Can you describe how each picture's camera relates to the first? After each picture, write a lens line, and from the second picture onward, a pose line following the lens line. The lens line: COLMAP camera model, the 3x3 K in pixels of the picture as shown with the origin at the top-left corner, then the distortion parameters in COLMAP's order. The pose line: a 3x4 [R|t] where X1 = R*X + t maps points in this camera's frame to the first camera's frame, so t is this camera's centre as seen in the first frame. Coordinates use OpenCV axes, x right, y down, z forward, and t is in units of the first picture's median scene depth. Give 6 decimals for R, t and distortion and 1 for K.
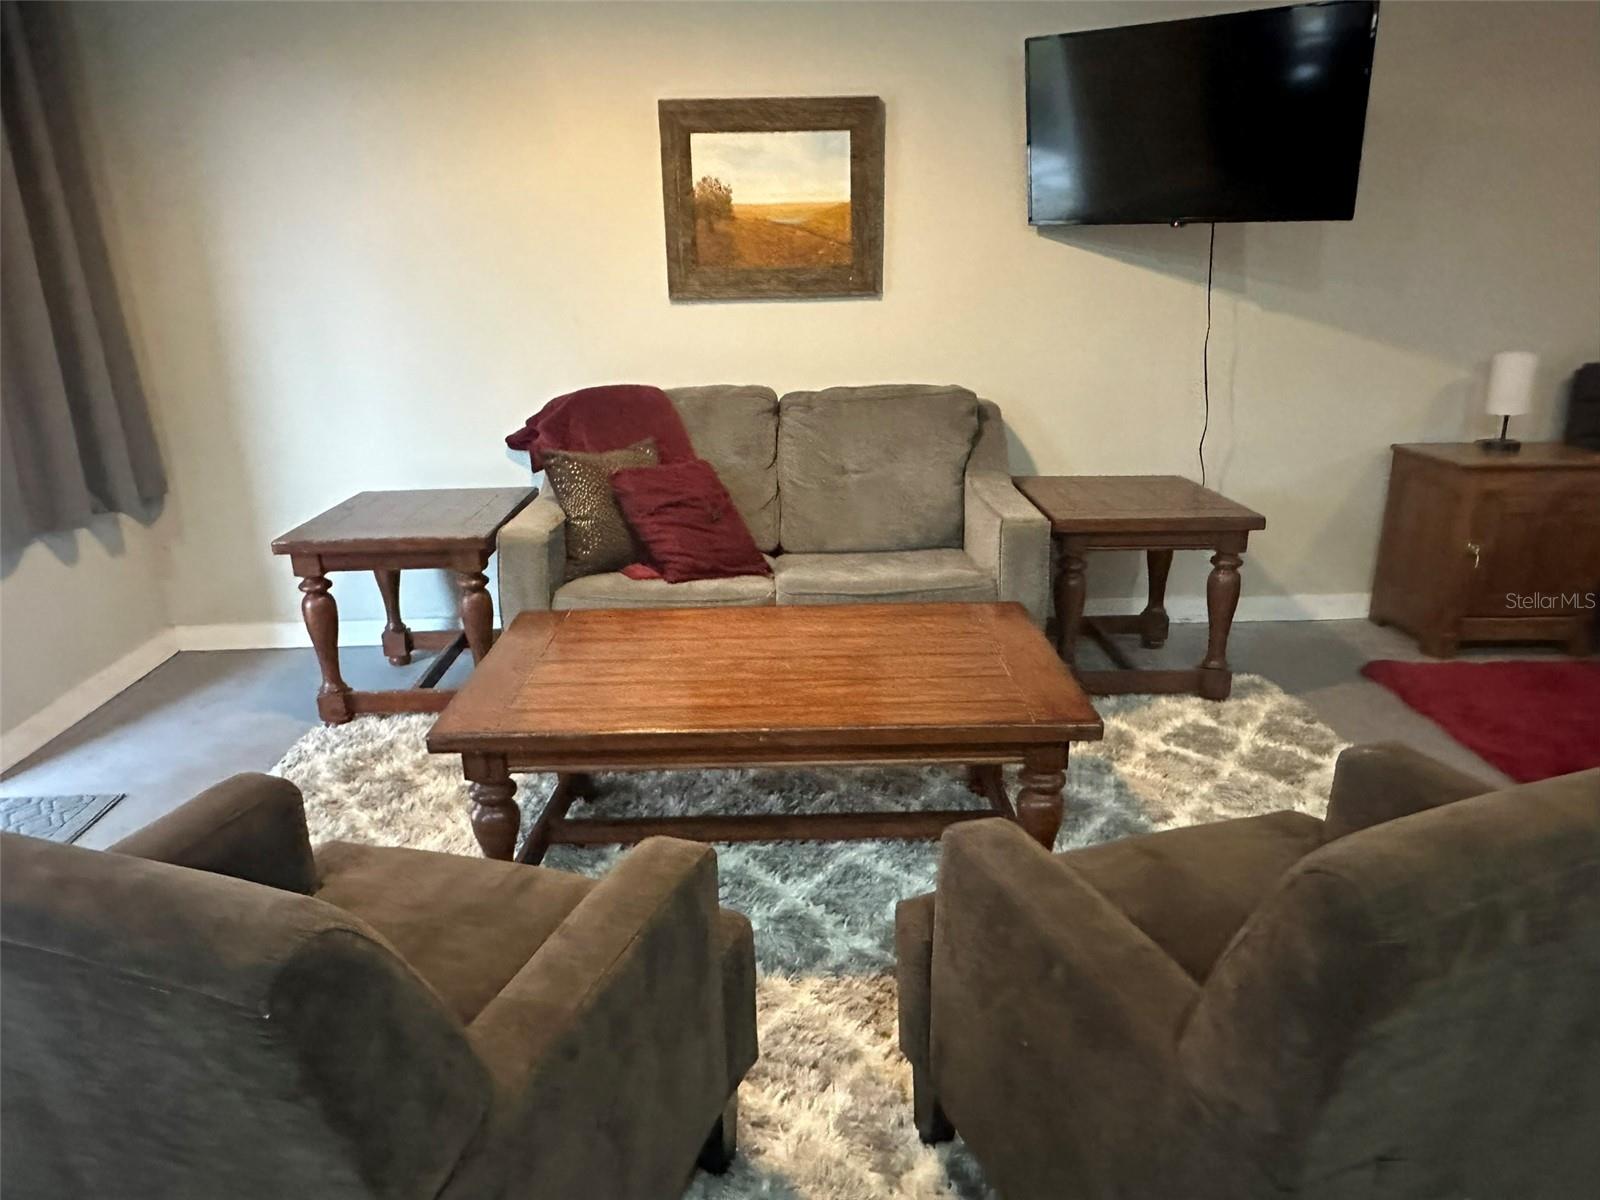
lens RADIAL K [[1055.7, 0, 801.7], [0, 1055.7, 610.8], [0, 0, 1]] dist [-0.010947, 0.000567]
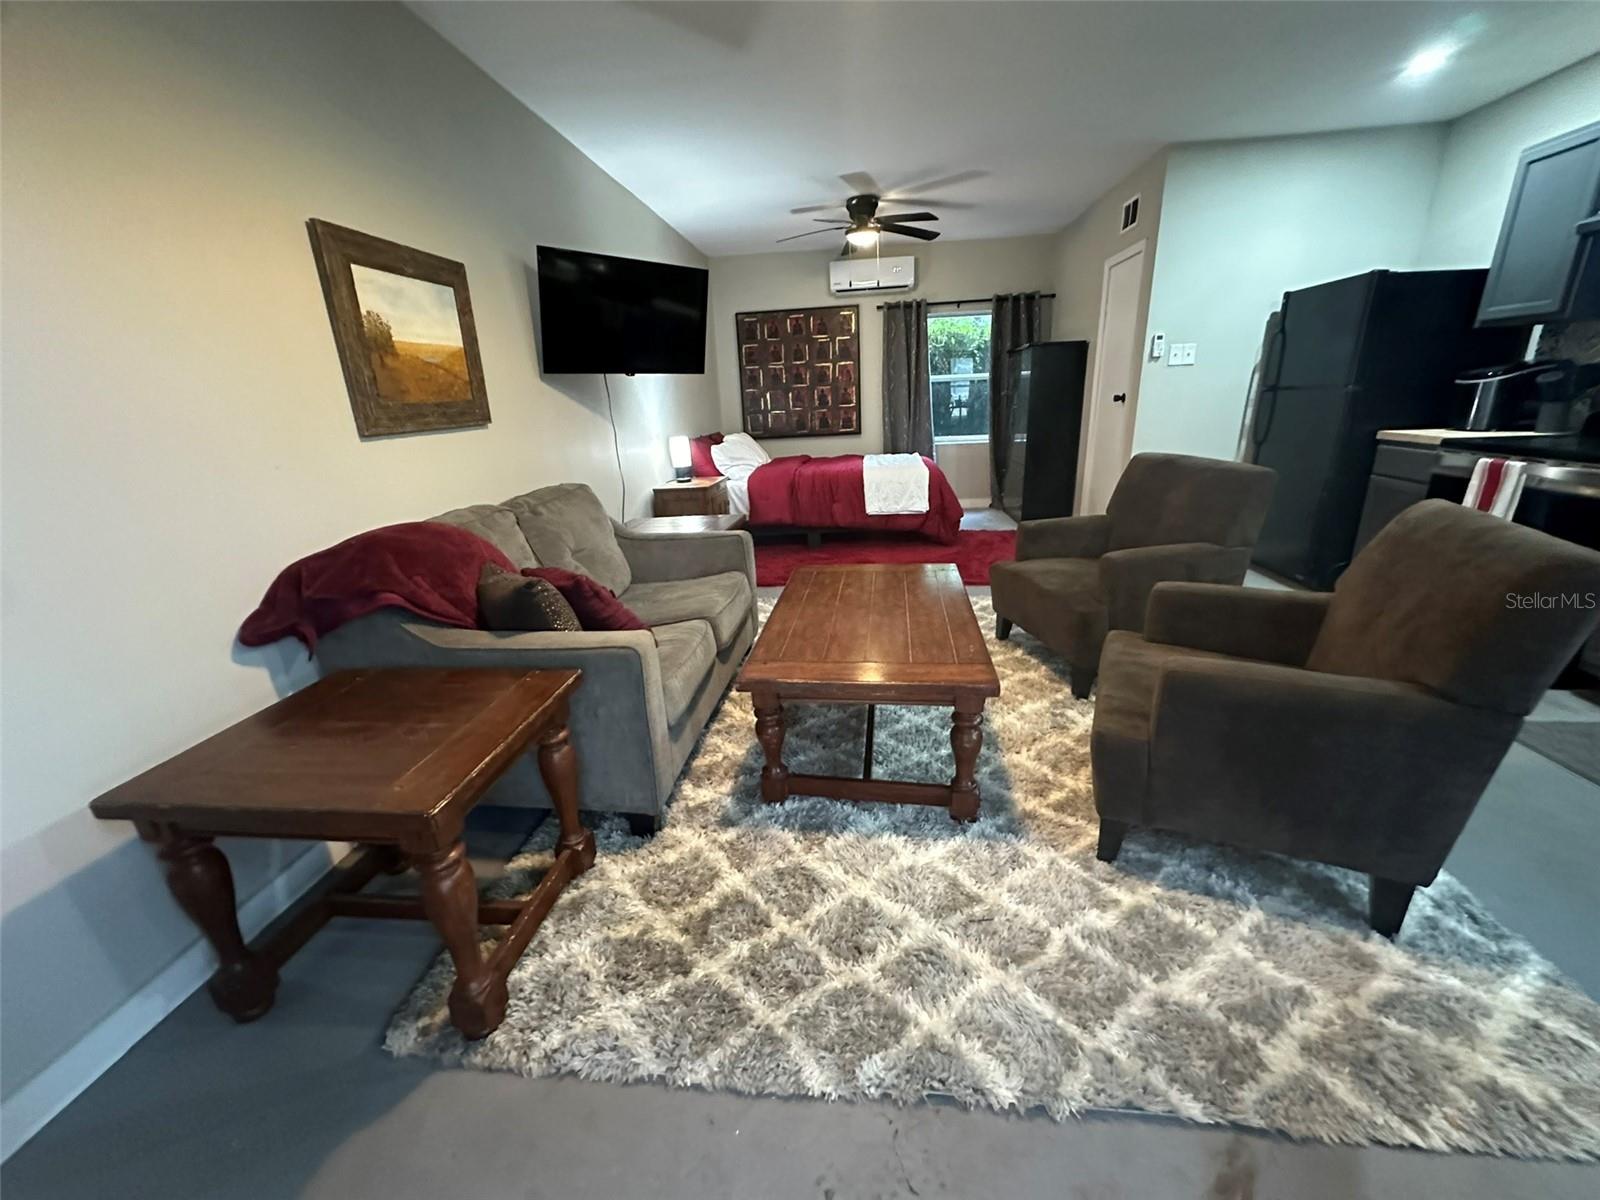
lens RADIAL K [[644.3, 0, 786.5], [0, 644.3, 599.3], [0, 0, 1]] dist [-0.002738, -0.000175]
pose [[0.141423, -0.288482, 0.946983, -0.690877], [0.350926, 0.909086, 0.224530, -0.166308], [-0.925662, 0.300568, 0.229801, 0.588411]]
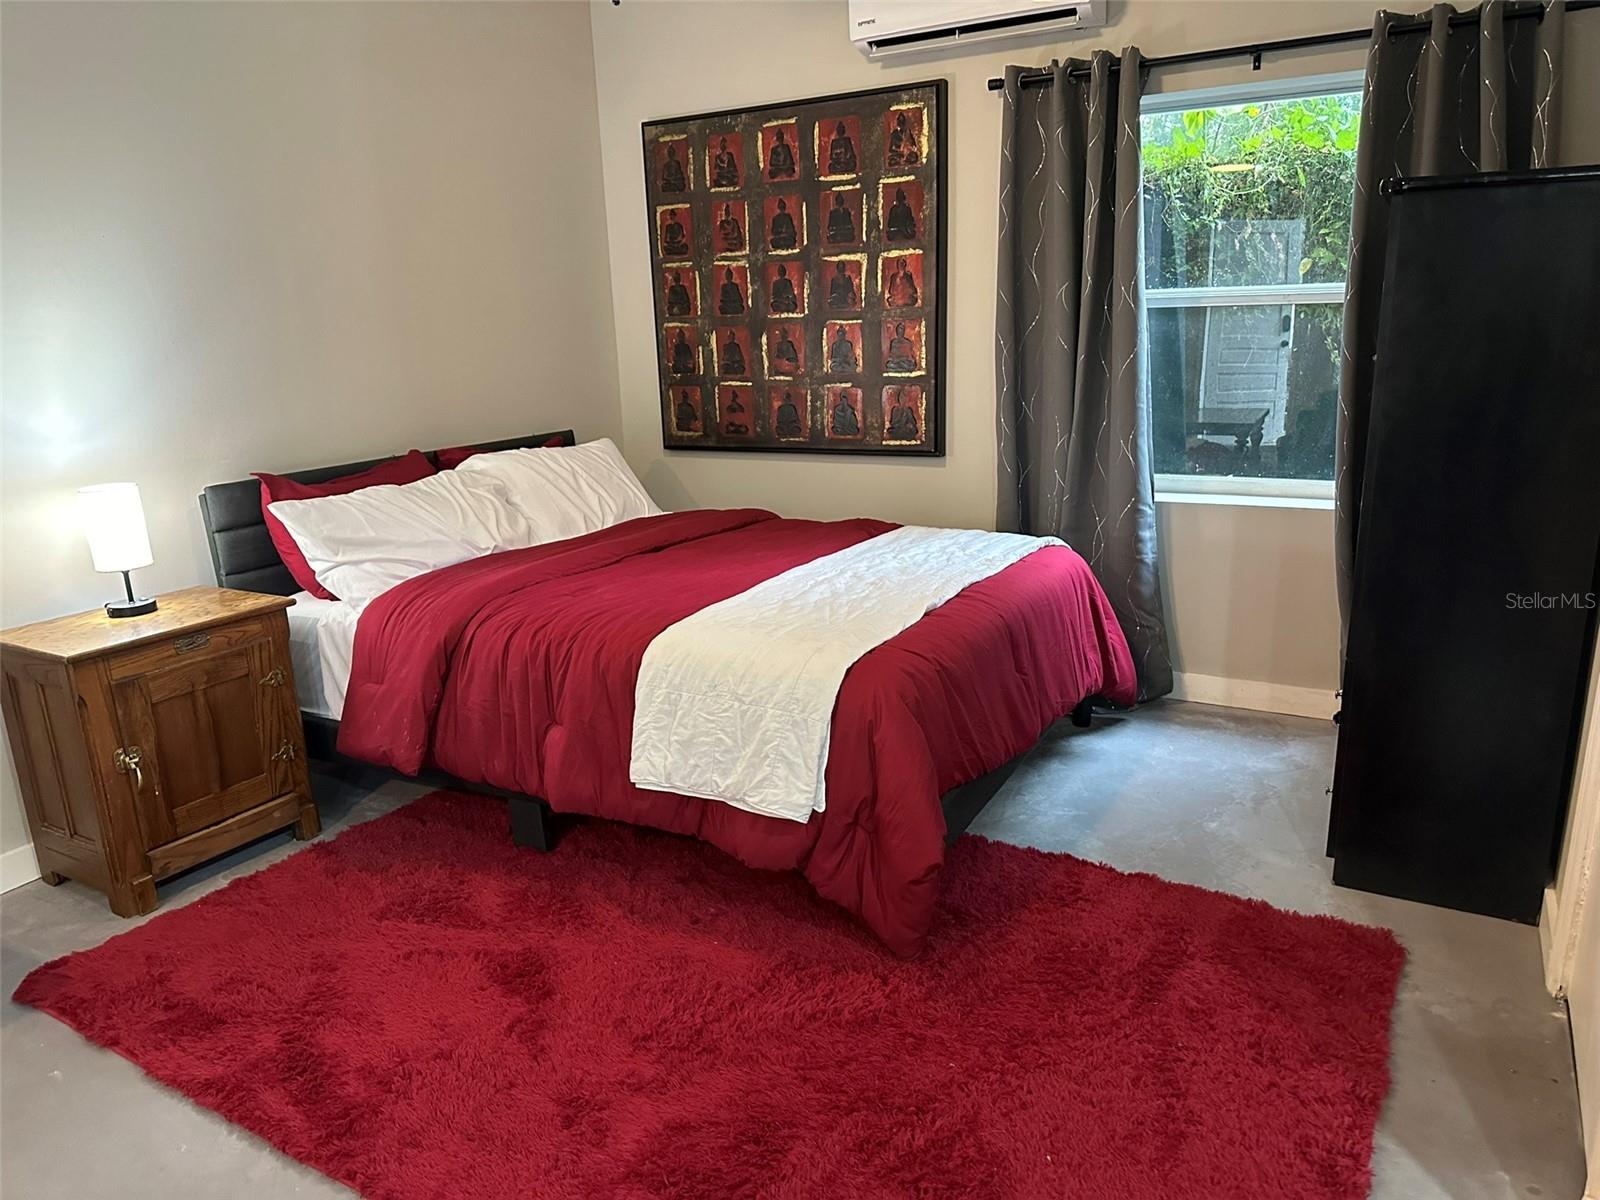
lens RADIAL K [[1136.2, 0, 808.0], [0, 1136.2, 604.7], [0, 0, 1]] dist [0.025379, -0.030103]
pose [[0.516809, -0.216309, 0.828323, 0.251511], [0.294446, 0.953437, 0.065270, -0.075125], [-0.803872, 0.210164, 0.556436, 0.163706]]
